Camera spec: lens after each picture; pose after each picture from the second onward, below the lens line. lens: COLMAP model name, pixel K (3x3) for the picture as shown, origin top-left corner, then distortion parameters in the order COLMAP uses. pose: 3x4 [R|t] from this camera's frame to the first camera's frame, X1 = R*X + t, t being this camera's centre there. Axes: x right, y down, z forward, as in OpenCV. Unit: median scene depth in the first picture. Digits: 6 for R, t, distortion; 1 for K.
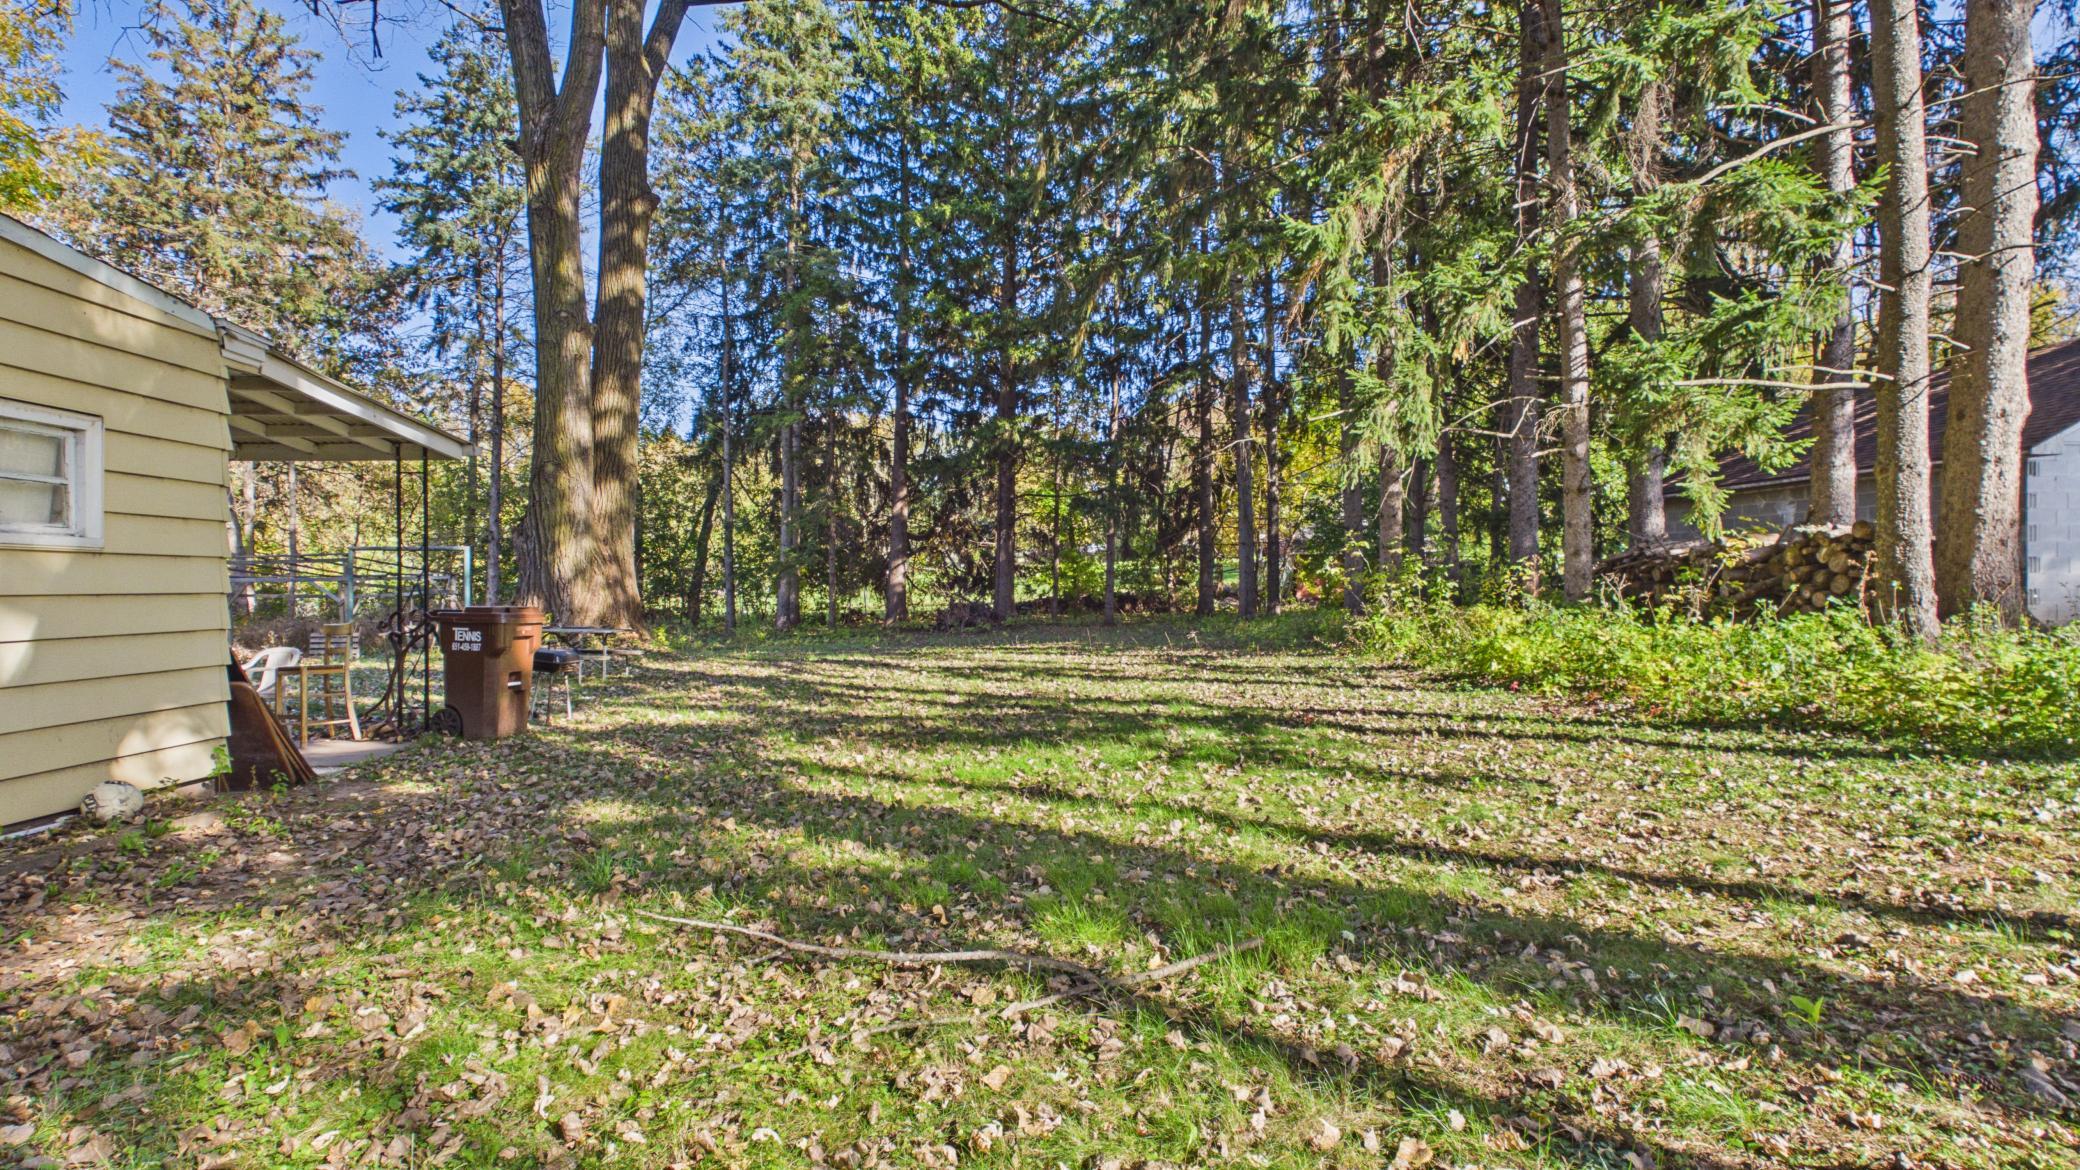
lens RADIAL K [[831.6, 0, 1040.0], [0, 831.6, 585.0], [0, 0, 1]] dist [0.000203, 0.000011]
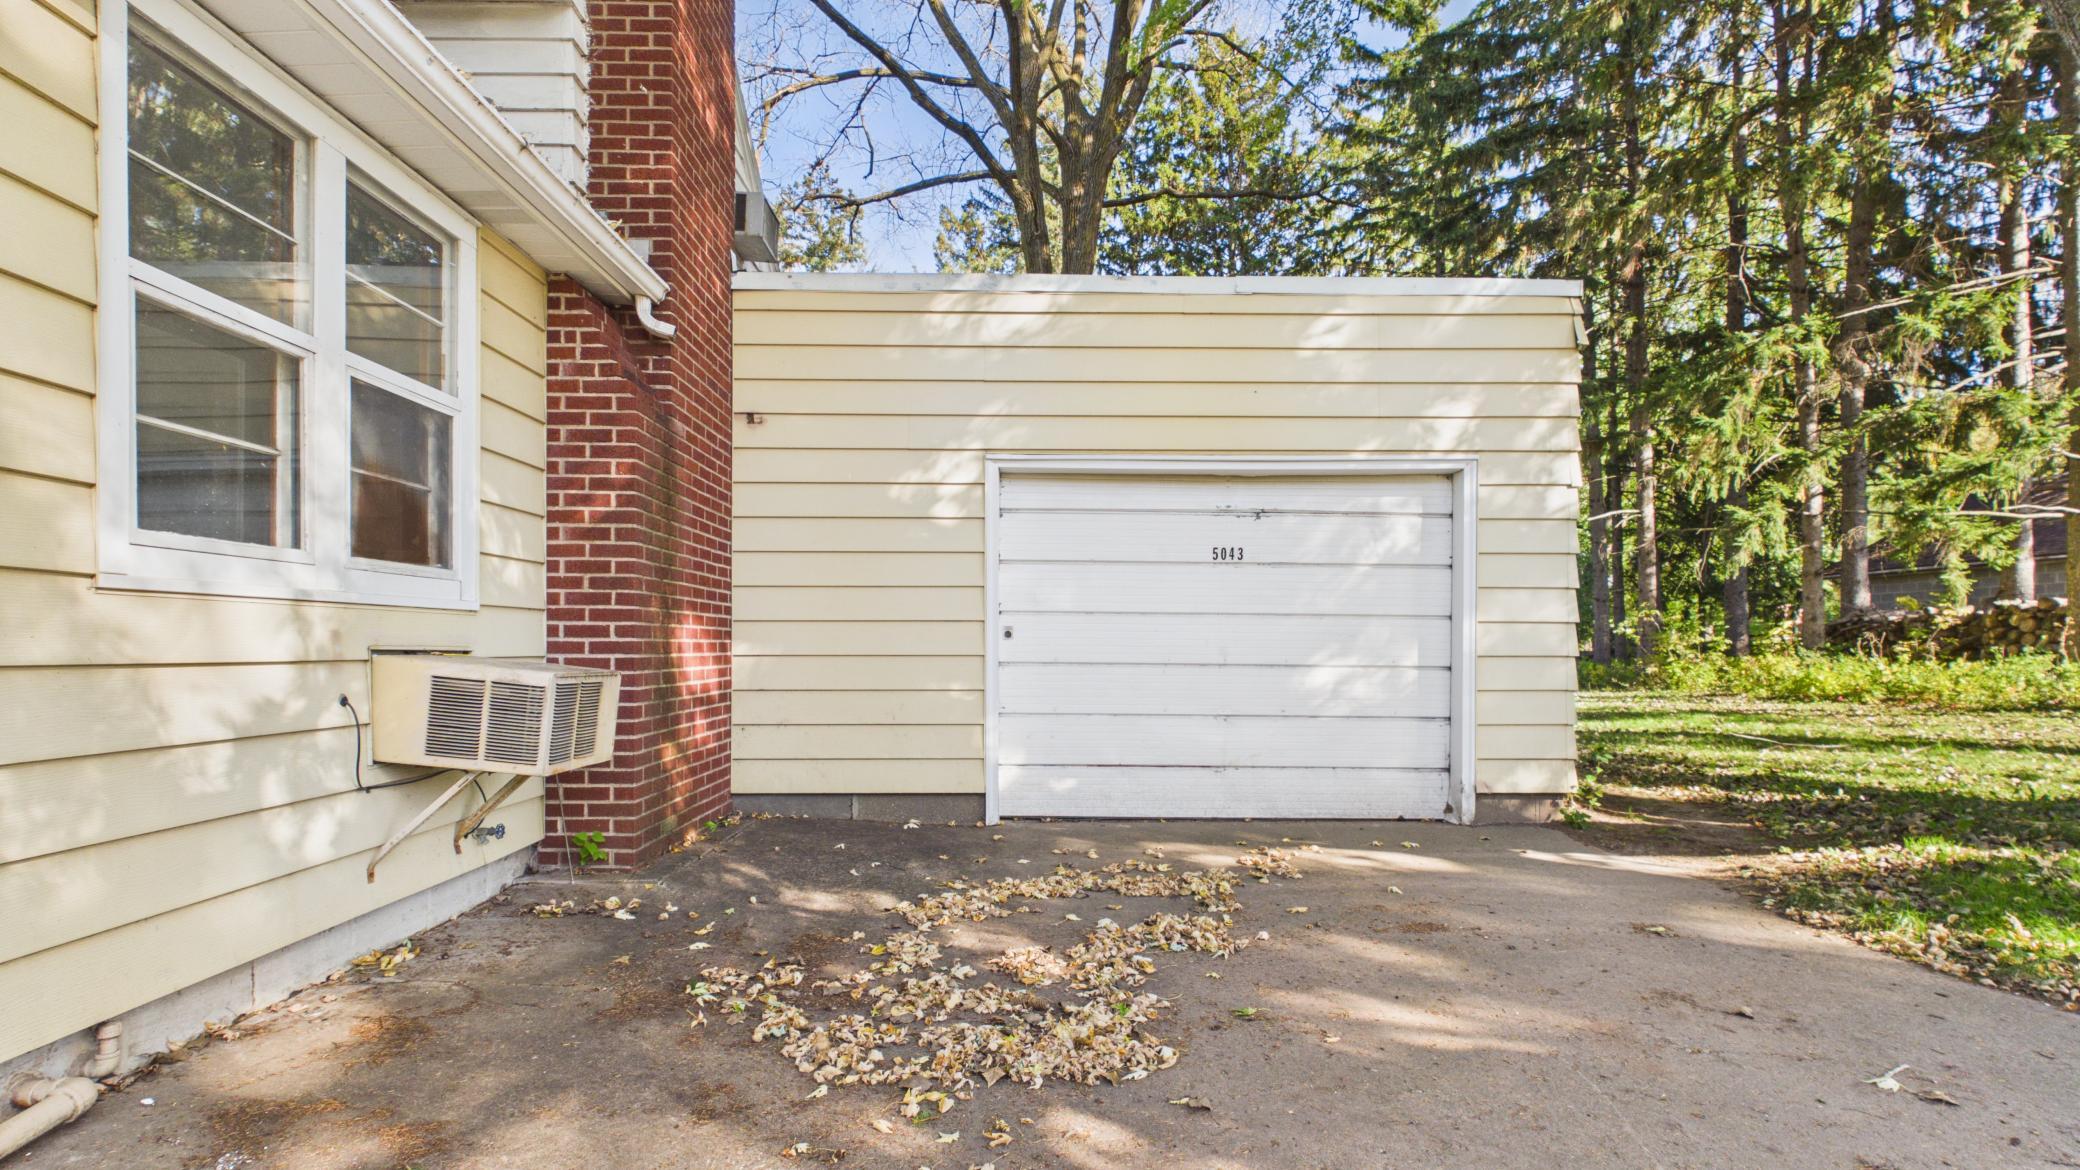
lens RADIAL K [[845.1, 0, 1040.8], [0, 845.1, 658.0], [0, 0, 1]] dist [-0.000165, -0.000041]
pose [[0.999424, 0.002341, -0.033865, -0.874769], [-0.002109, 0.999974, 0.006899, 0.028798], [0.033880, -0.006824, 0.999403, -0.667062]]
